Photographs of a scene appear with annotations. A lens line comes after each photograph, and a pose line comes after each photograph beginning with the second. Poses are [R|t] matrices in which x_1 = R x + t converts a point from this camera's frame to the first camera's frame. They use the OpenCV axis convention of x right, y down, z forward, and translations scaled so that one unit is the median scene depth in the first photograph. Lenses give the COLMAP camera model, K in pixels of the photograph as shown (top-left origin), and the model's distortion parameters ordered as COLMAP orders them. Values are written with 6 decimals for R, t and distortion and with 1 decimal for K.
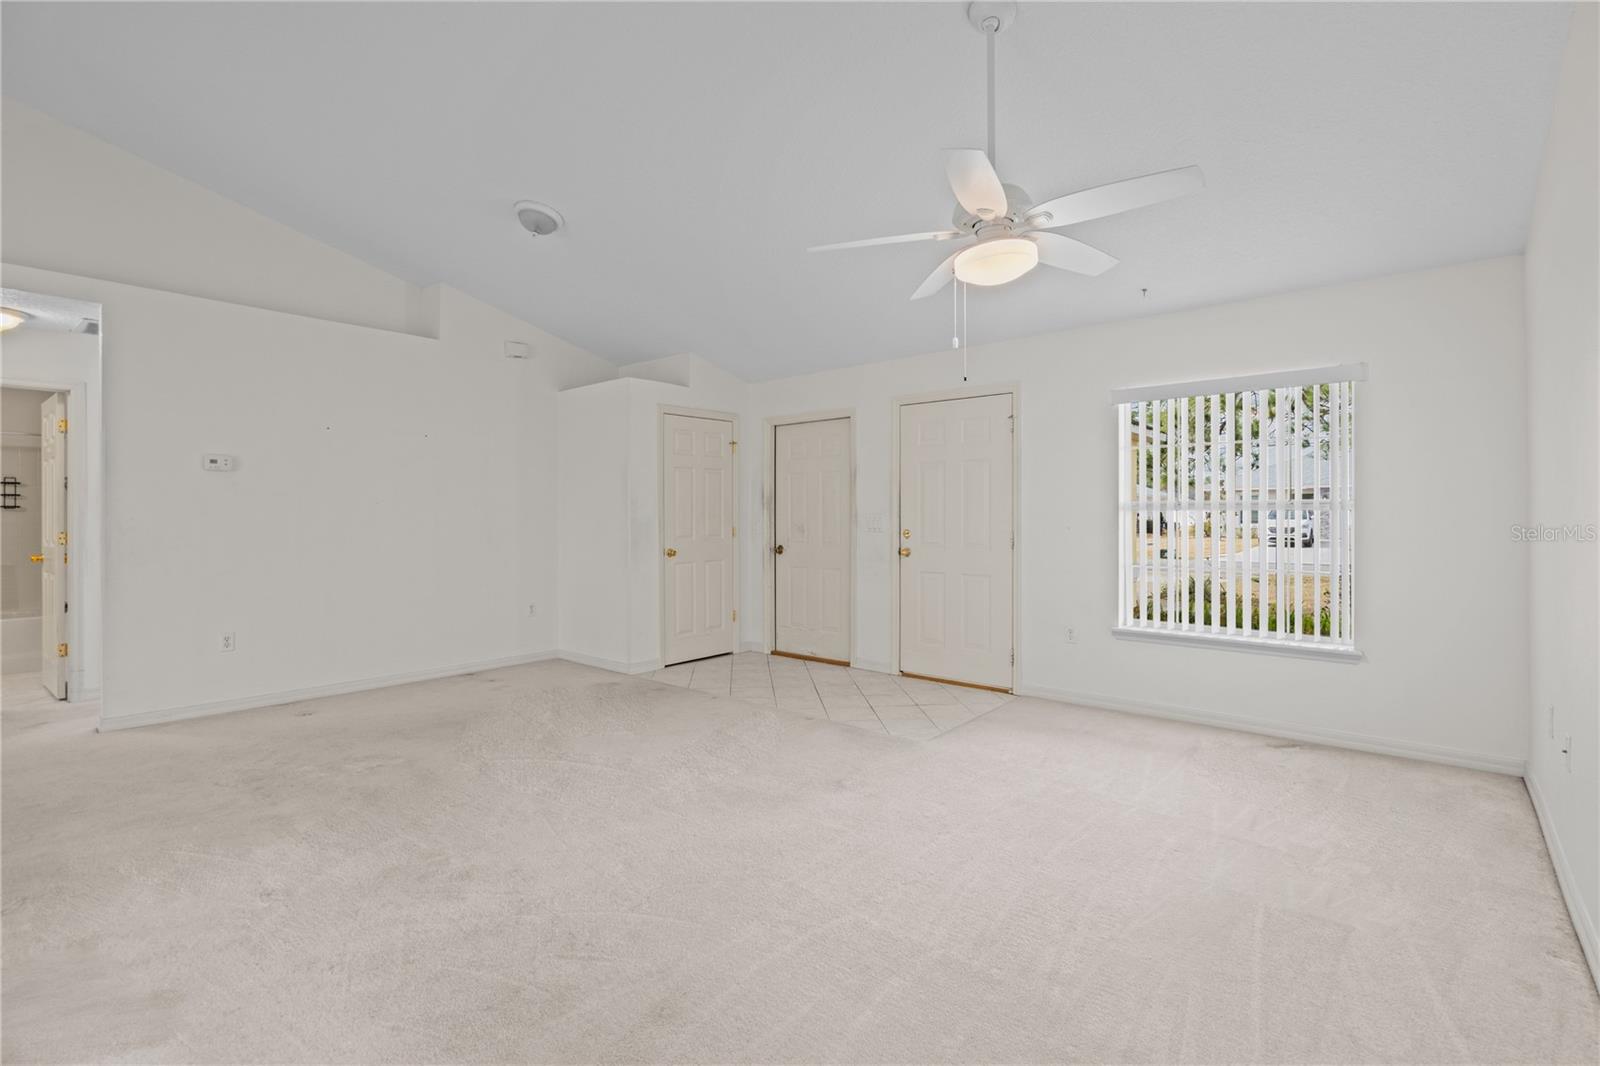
lens RADIAL K [[731.3, 0, 802.7], [0, 731.3, 520.2], [0, 0, 1]] dist [0.001449, 0.000005]
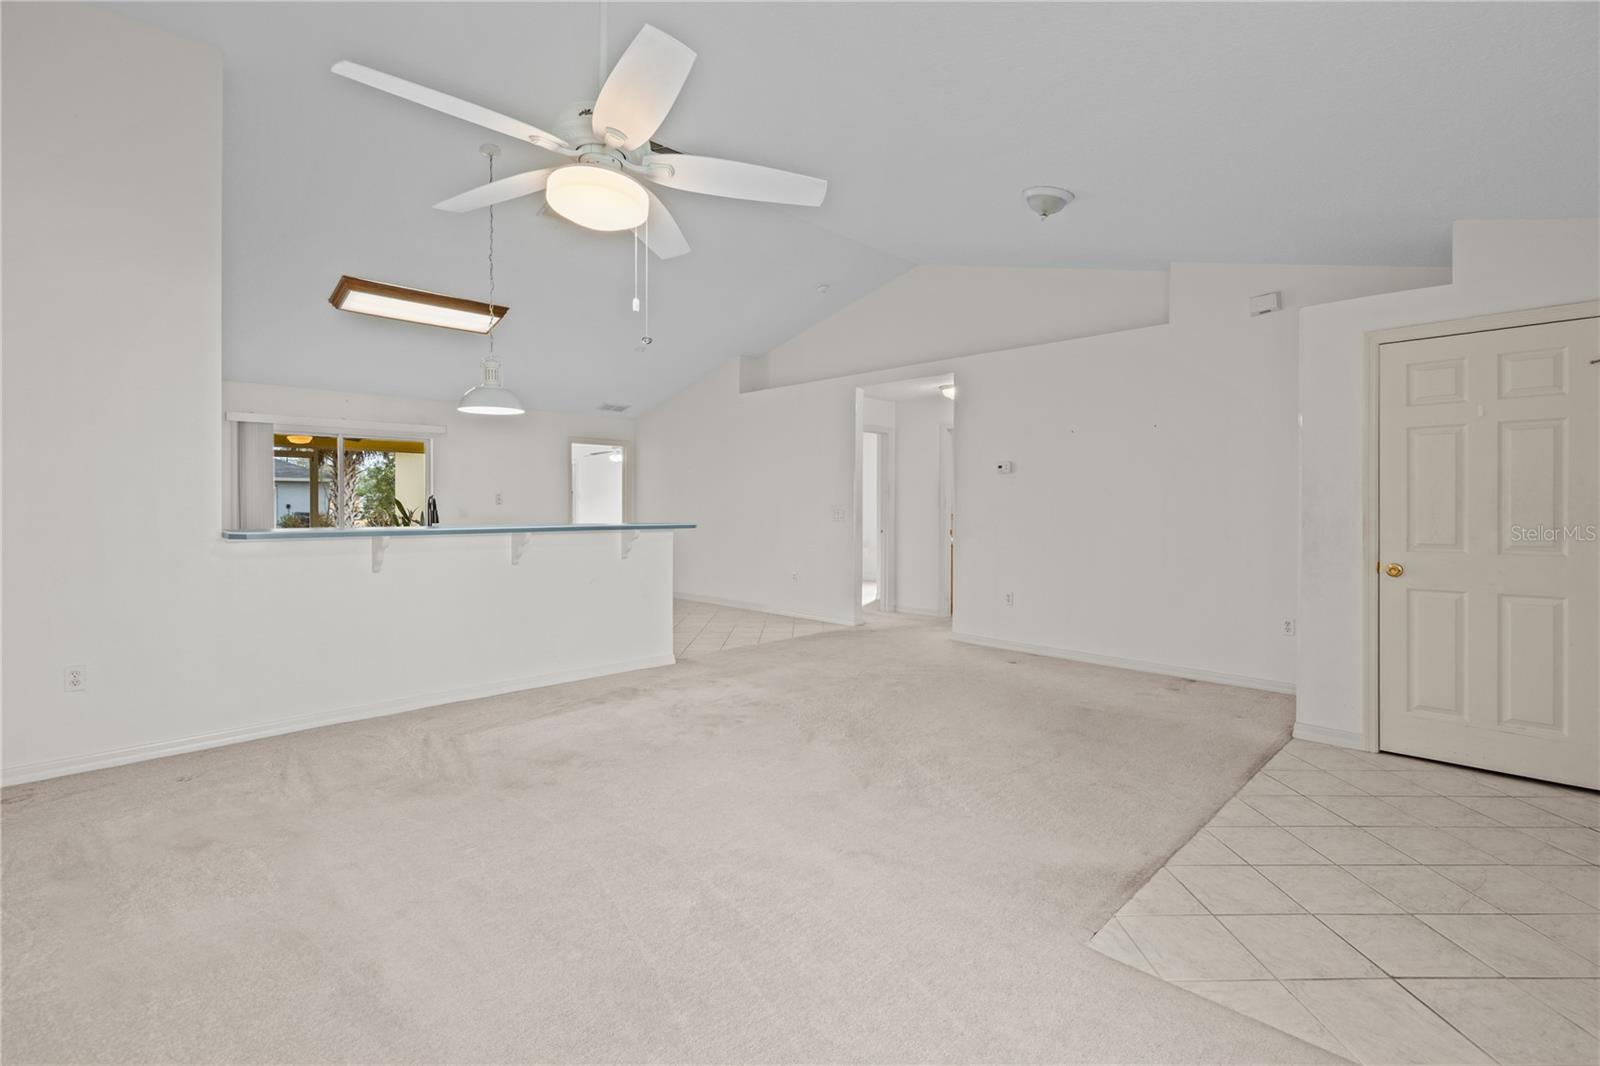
lens RADIAL K [[731.3, 0, 804.2], [0, 731.3, 520.6], [0, 0, 1]] dist [0.001449, 0.000005]
pose [[-0.078913, 0.023001, -0.996616, 0.469875], [-0.013253, 0.999621, 0.024120, -0.004837], [0.996793, 0.015112, -0.078578, 0.563669]]
